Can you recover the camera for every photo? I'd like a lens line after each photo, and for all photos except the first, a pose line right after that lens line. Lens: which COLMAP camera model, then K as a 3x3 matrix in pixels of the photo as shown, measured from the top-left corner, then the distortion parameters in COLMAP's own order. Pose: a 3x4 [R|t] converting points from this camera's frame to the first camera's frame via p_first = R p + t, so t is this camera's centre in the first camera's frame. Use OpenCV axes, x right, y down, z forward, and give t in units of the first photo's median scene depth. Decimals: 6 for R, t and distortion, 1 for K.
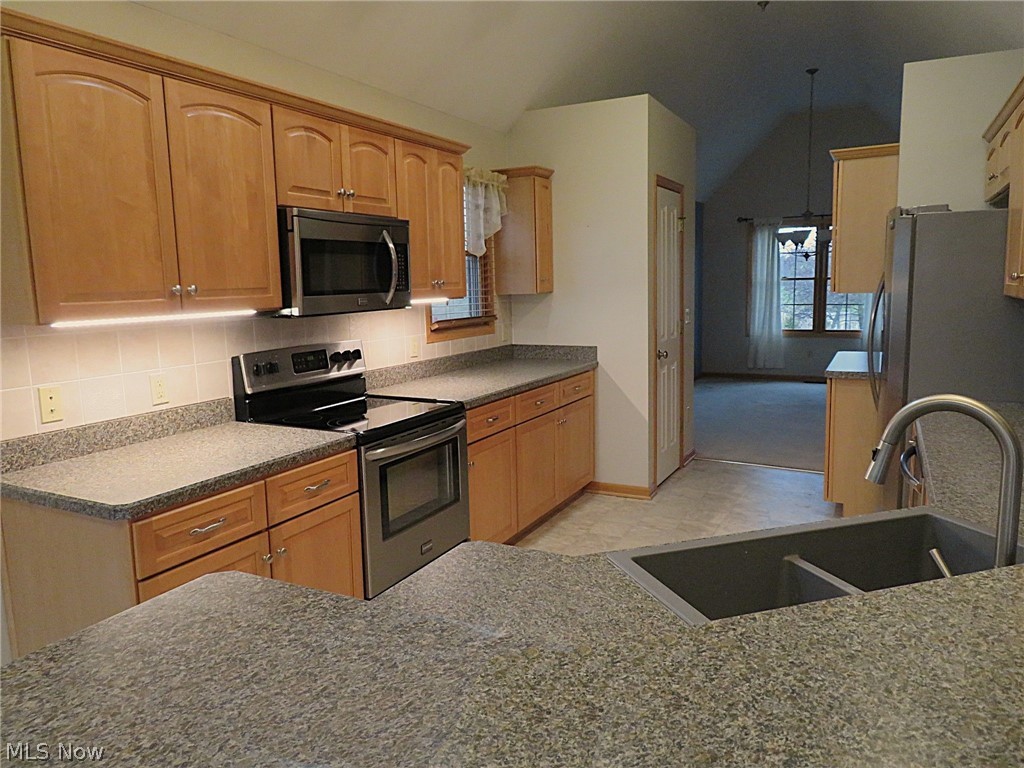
lens RADIAL K [[730.1, 0, 509.0], [0, 730.1, 384.9], [0, 0, 1]] dist [-0.006027, -0.001097]
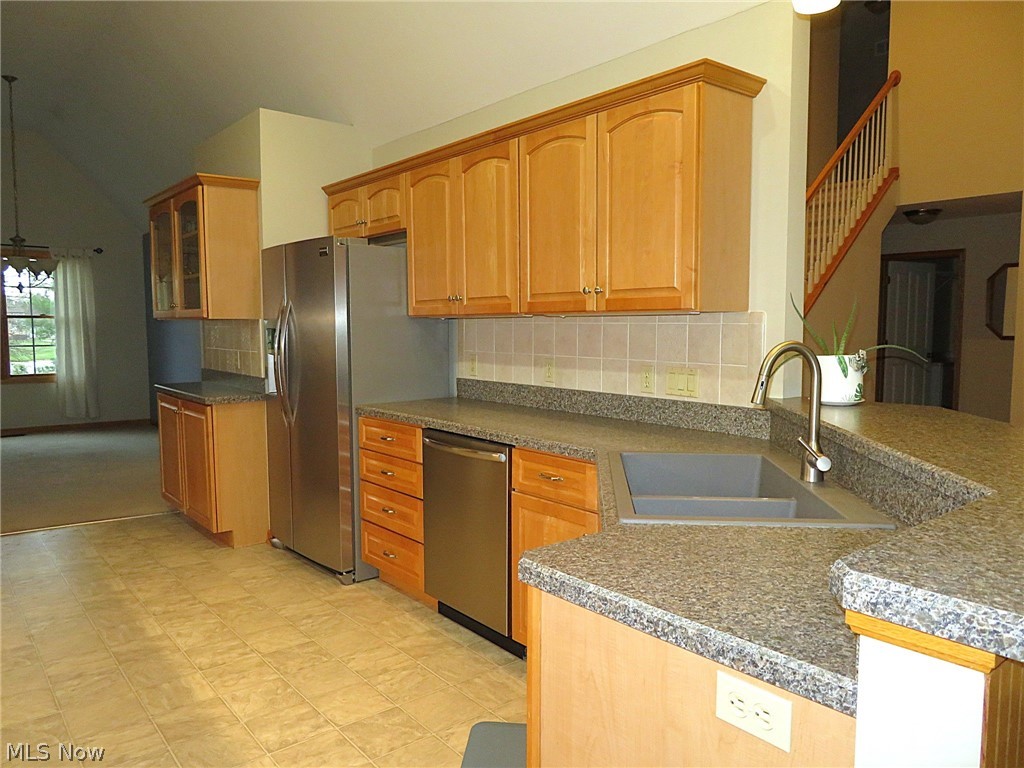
lens RADIAL K [[730.1, 0, 509.9], [0, 730.1, 381.5], [0, 0, 1]] dist [-0.006027, -0.001097]
pose [[0.381134, -0.065004, 0.922232, -0.319631], [0.134498, 0.990811, 0.014254, 0.000418], [-0.914684, 0.118606, 0.386375, 0.259939]]
